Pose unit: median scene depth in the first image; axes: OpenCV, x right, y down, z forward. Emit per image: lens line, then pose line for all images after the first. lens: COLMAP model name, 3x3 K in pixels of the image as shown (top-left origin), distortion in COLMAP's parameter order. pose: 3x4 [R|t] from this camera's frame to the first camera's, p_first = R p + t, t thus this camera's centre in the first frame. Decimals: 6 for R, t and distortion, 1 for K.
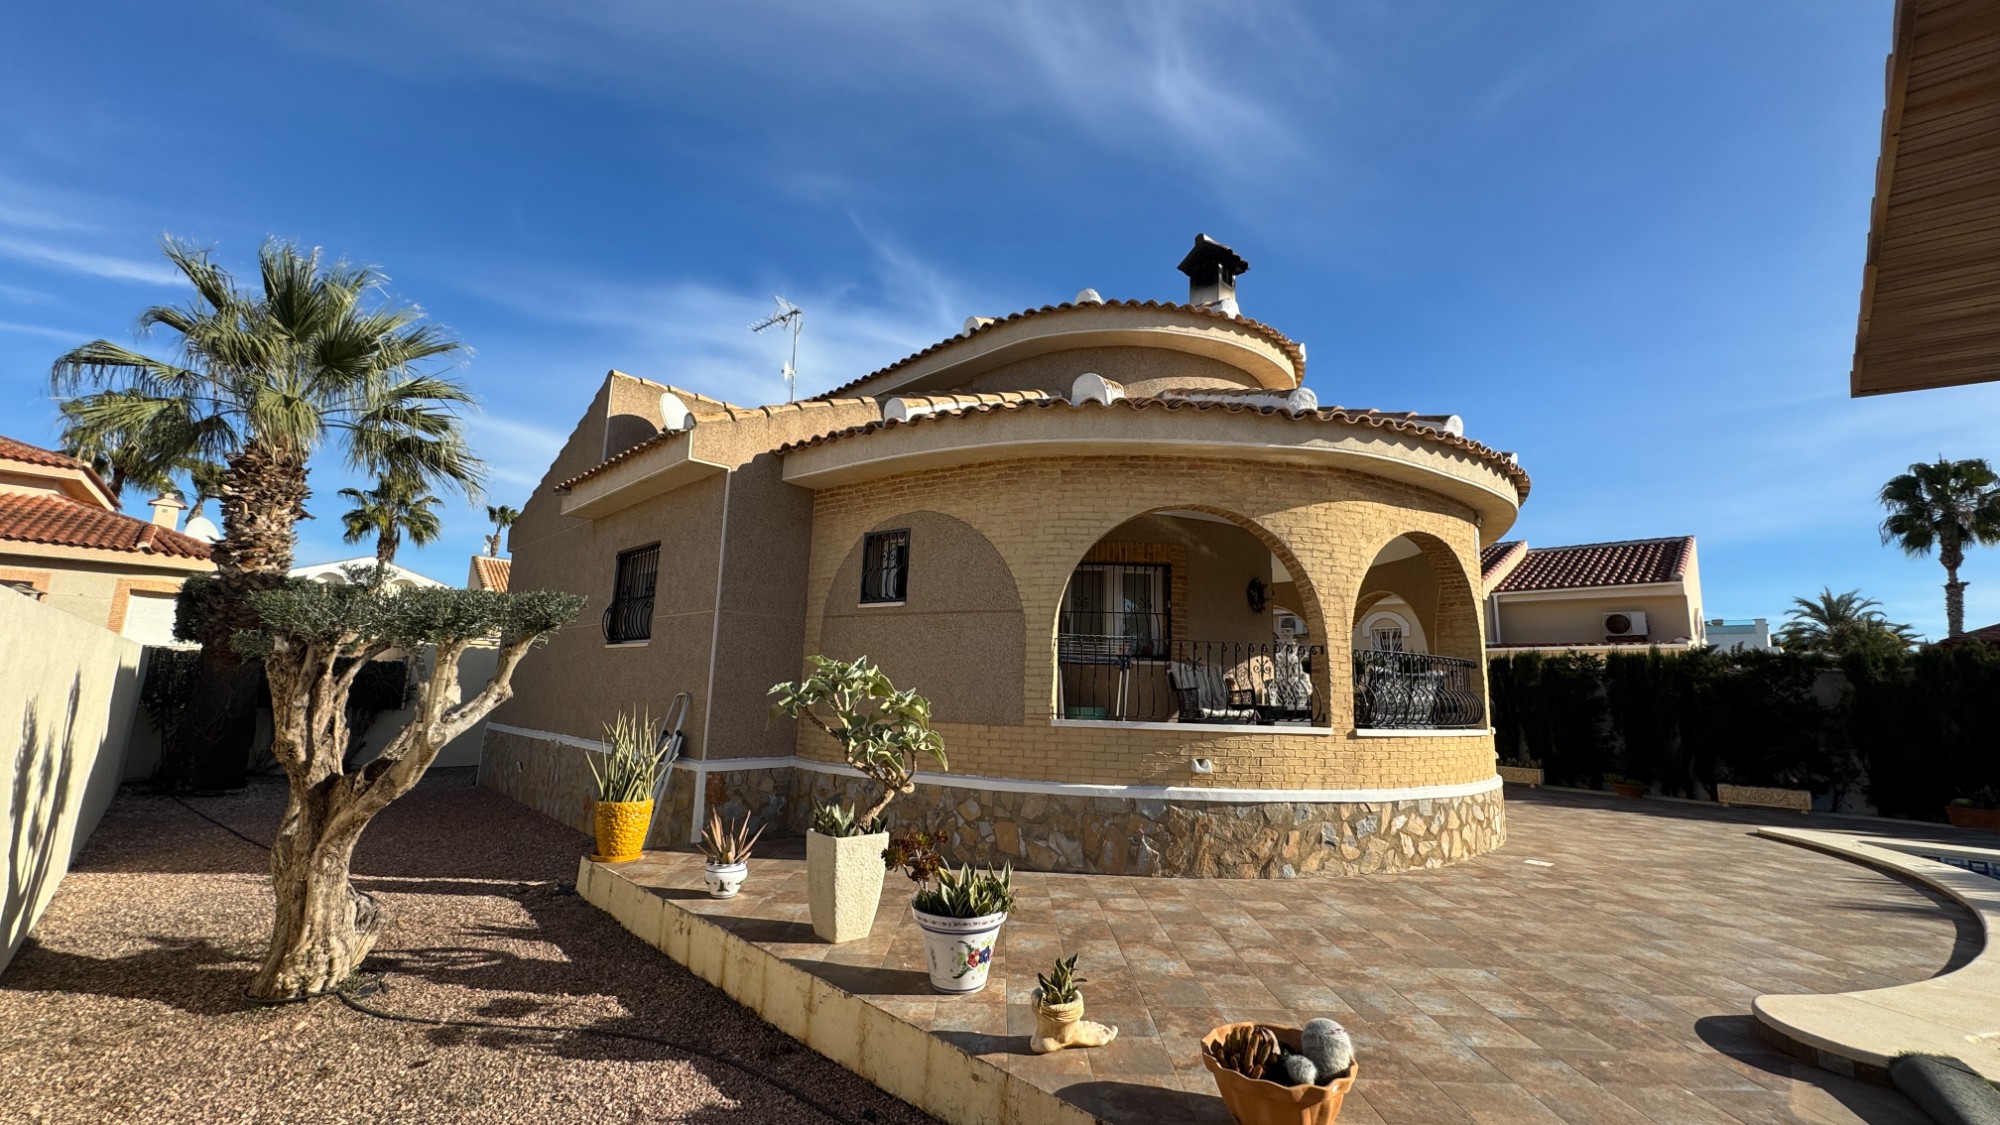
lens RADIAL K [[806.1, 0, 995.9], [0, 806.1, 567.3], [0, 0, 1]] dist [0.001669, -0.000599]
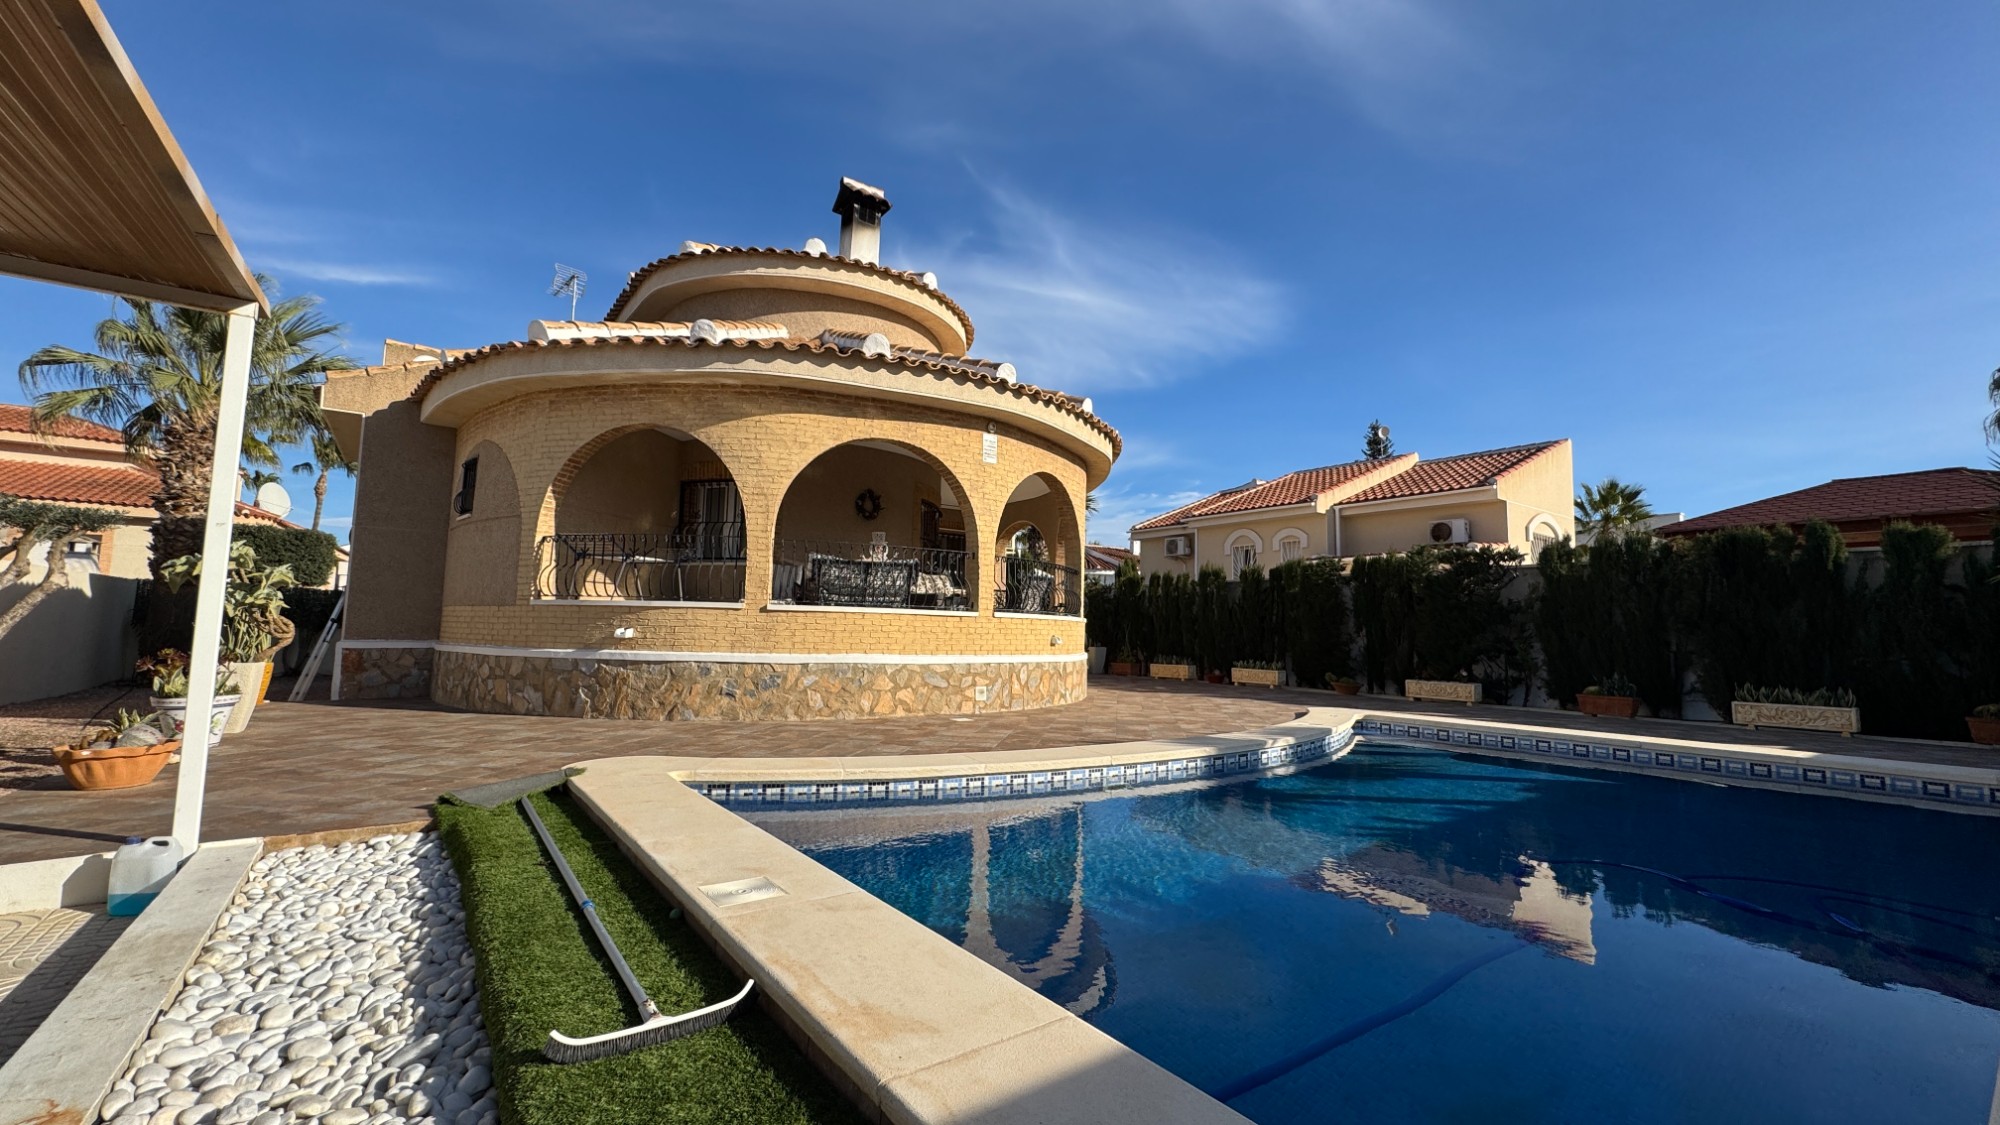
lens RADIAL K [[806.1, 0, 1009.3], [0, 806.1, 564.2], [0, 0, 1]] dist [0.001669, -0.000599]
pose [[0.987817, -0.023332, -0.153863, 0.911672], [0.032789, 0.997707, 0.059215, 0.075307], [0.152128, -0.063539, 0.986316, -0.119049]]
